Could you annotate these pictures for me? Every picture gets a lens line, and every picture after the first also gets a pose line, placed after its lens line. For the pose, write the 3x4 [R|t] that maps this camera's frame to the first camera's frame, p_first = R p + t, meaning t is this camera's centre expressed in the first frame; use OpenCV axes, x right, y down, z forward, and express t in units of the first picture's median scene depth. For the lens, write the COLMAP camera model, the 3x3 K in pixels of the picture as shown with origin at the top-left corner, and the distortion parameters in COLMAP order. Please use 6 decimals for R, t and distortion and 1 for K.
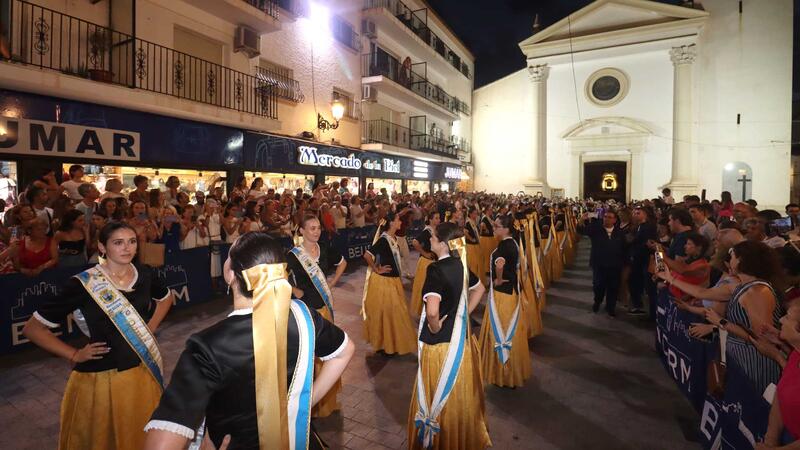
lens RADIAL K [[391.2, 0, 399.5], [0, 391.2, 192.7], [0, 0, 1]] dist [-0.005717, -0.008529]
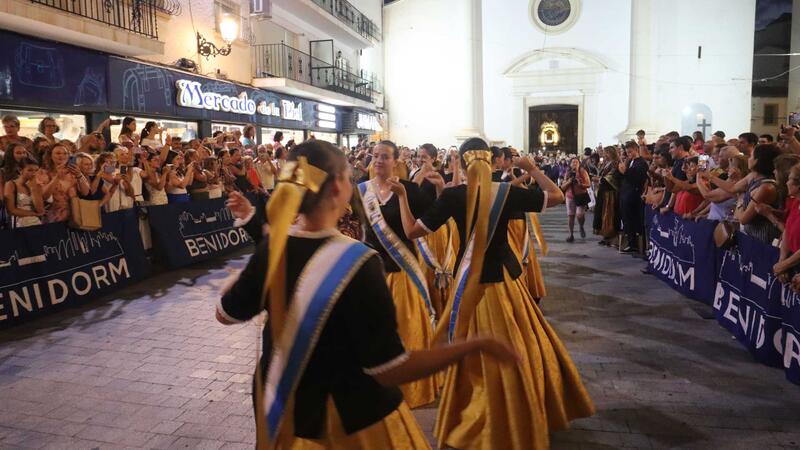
lens RADIAL K [[599.8, 0, 392.9], [0, 599.8, 210.0], [0, 0, 1]] dist [0.004765, -0.000535]
pose [[0.962250, -0.050200, 0.267499, -0.134633], [0.029036, 0.996168, 0.082496, 0.024782], [-0.270615, -0.071615, 0.960020, -0.101209]]
